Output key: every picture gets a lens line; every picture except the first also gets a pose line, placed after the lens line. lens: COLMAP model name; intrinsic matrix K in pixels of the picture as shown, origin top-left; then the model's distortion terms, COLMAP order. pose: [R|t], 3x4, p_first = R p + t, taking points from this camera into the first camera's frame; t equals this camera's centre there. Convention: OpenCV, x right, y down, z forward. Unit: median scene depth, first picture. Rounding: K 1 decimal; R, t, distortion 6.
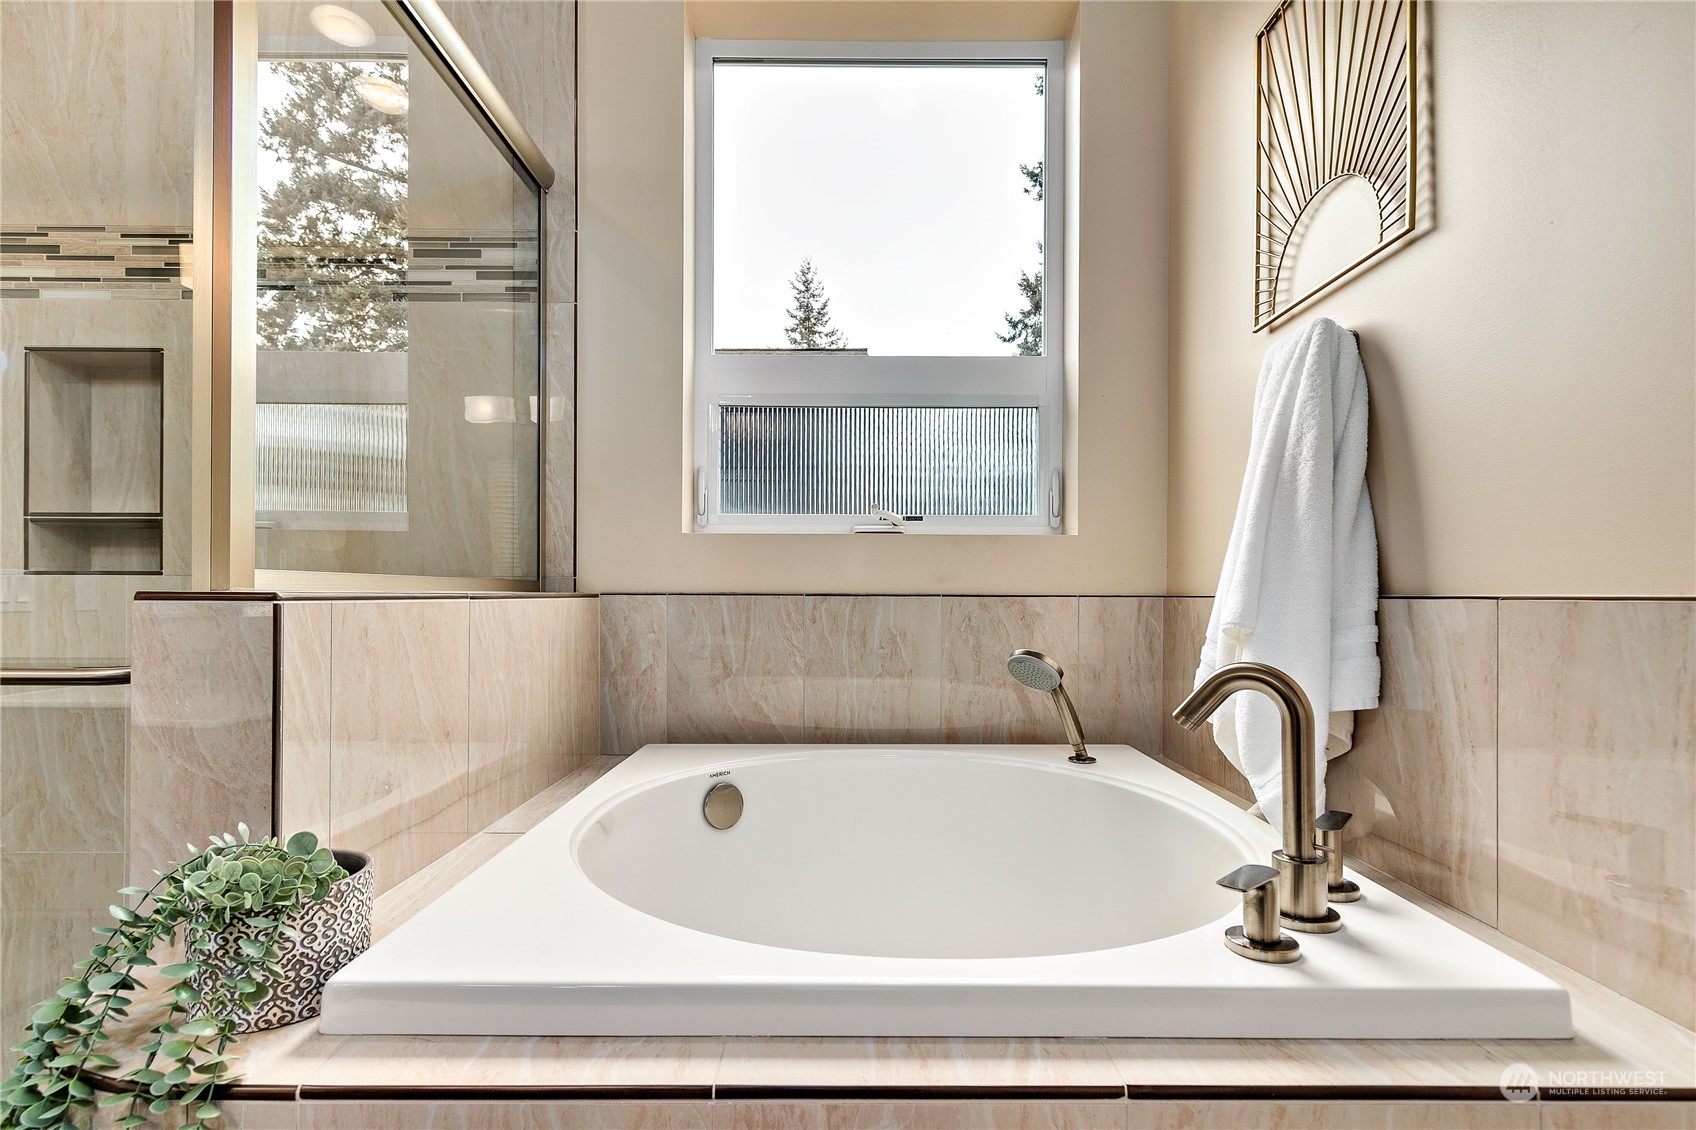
lens RADIAL K [[785.7, 0, 854.0], [0, 785.7, 600.2], [0, 0, 1]] dist [0.006077, 0.000467]
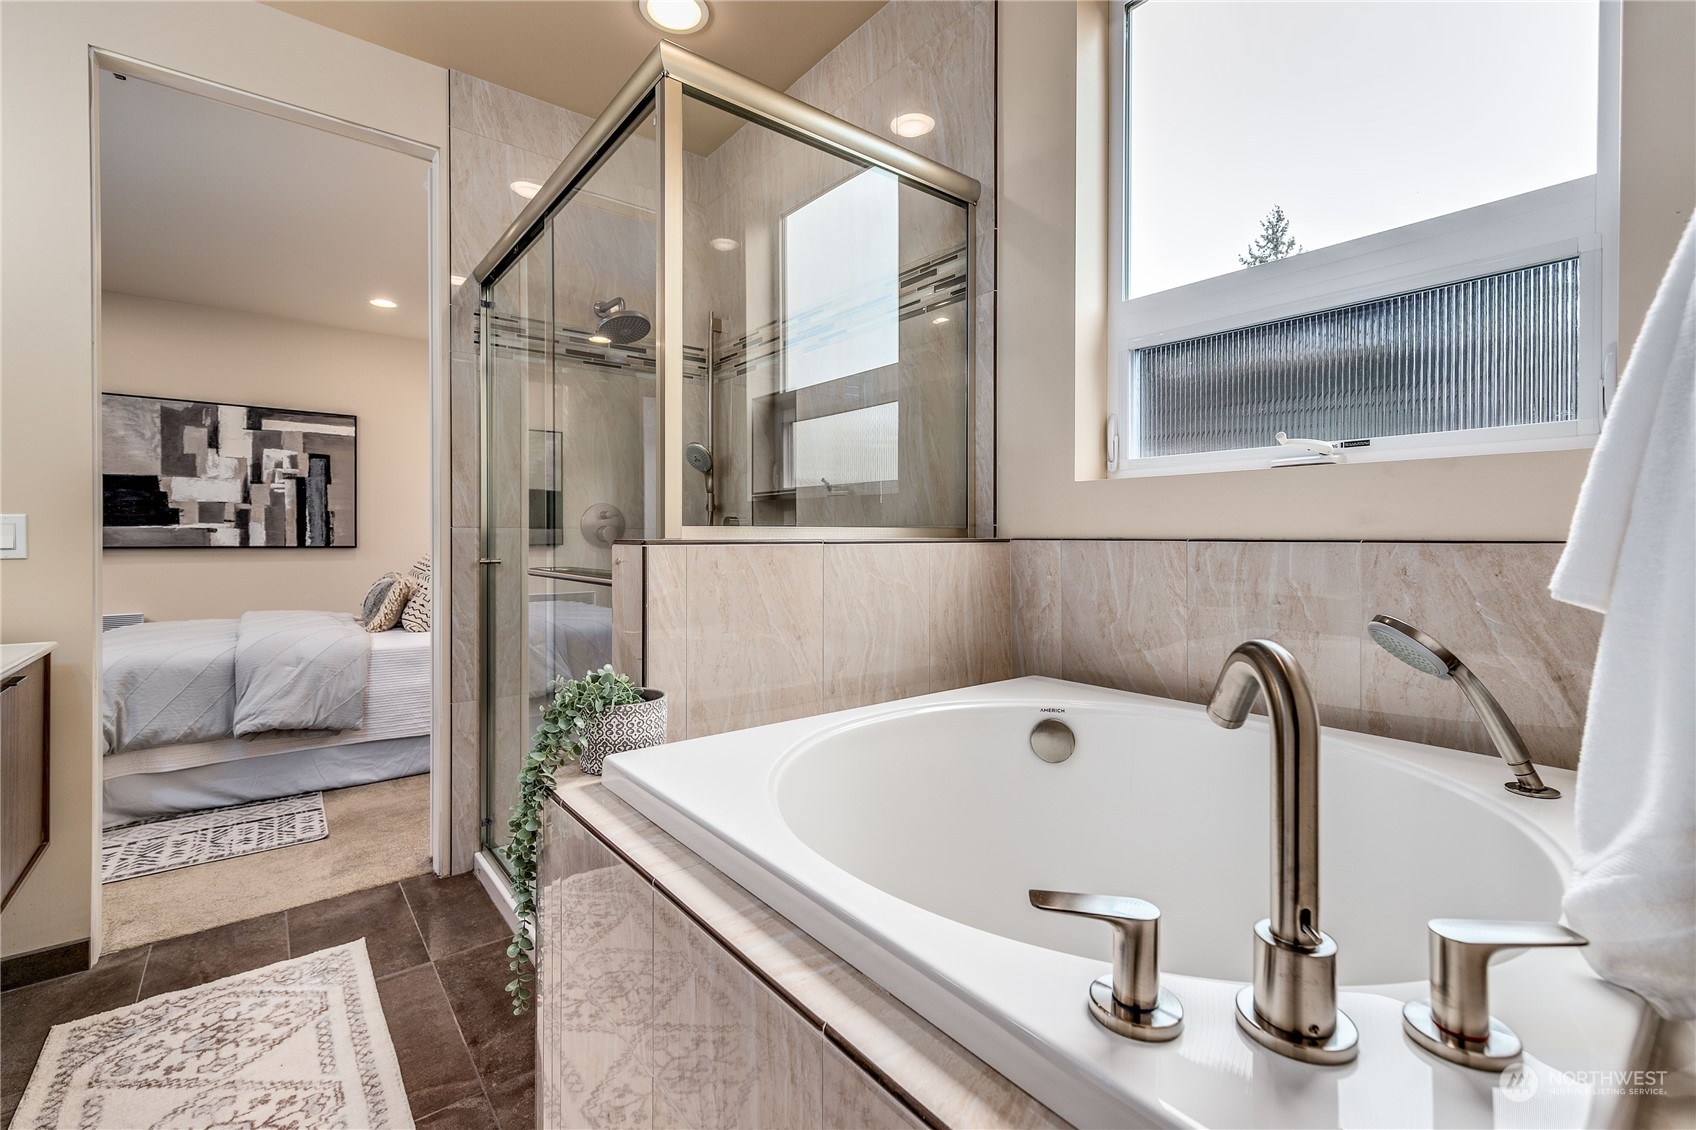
lens RADIAL K [[742.4, 0, 849.6], [0, 742.4, 546.7], [0, 0, 1]] dist [0.013155, -0.001672]
pose [[0.622537, 0.007427, -0.782555, 0.381666], [-0.003730, 0.999972, 0.006523, -0.003319], [0.782582, -0.001141, 0.622547, 0.143747]]
